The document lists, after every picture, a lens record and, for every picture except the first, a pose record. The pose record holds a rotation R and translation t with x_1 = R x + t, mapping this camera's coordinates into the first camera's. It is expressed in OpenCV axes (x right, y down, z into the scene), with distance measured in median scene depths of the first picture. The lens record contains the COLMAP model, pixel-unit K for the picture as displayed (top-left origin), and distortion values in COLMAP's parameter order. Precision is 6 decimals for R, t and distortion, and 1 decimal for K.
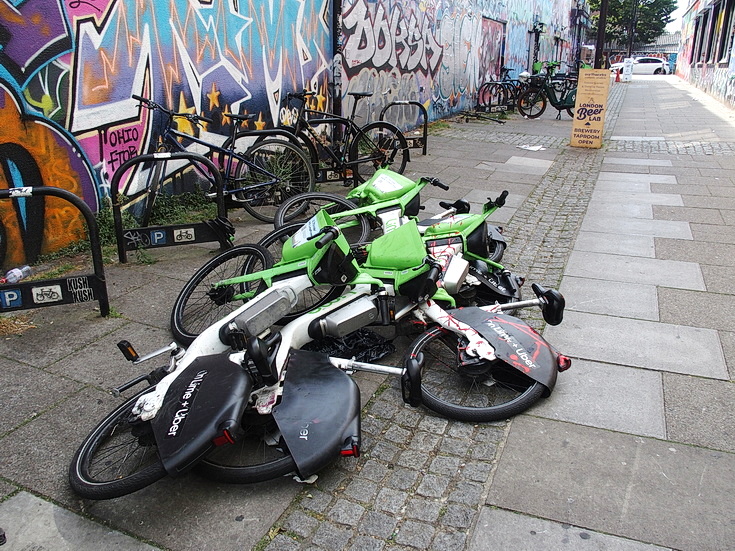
lens RADIAL K [[658.6, 0, 370.9], [0, 658.6, 277.9], [0, 0, 1]] dist [-0.023382, 0.008117]
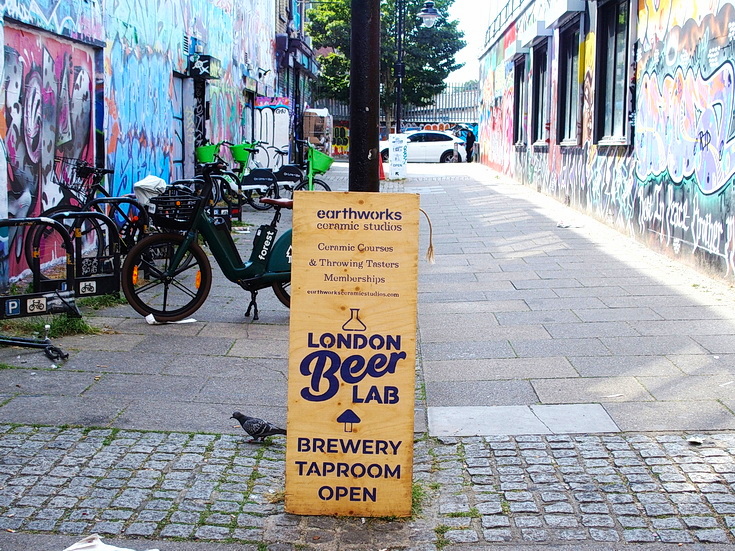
lens RADIAL K [[1065.5, 0, 367.4], [0, 1065.5, 274.6], [0, 0, 1]] dist [0.001243, 0.000000]
pose [[0.938965, -0.043569, 0.341244, 0.113119], [0.106665, 0.979933, -0.168383, -0.118804], [-0.327060, 0.194505, 0.924770, 0.344179]]
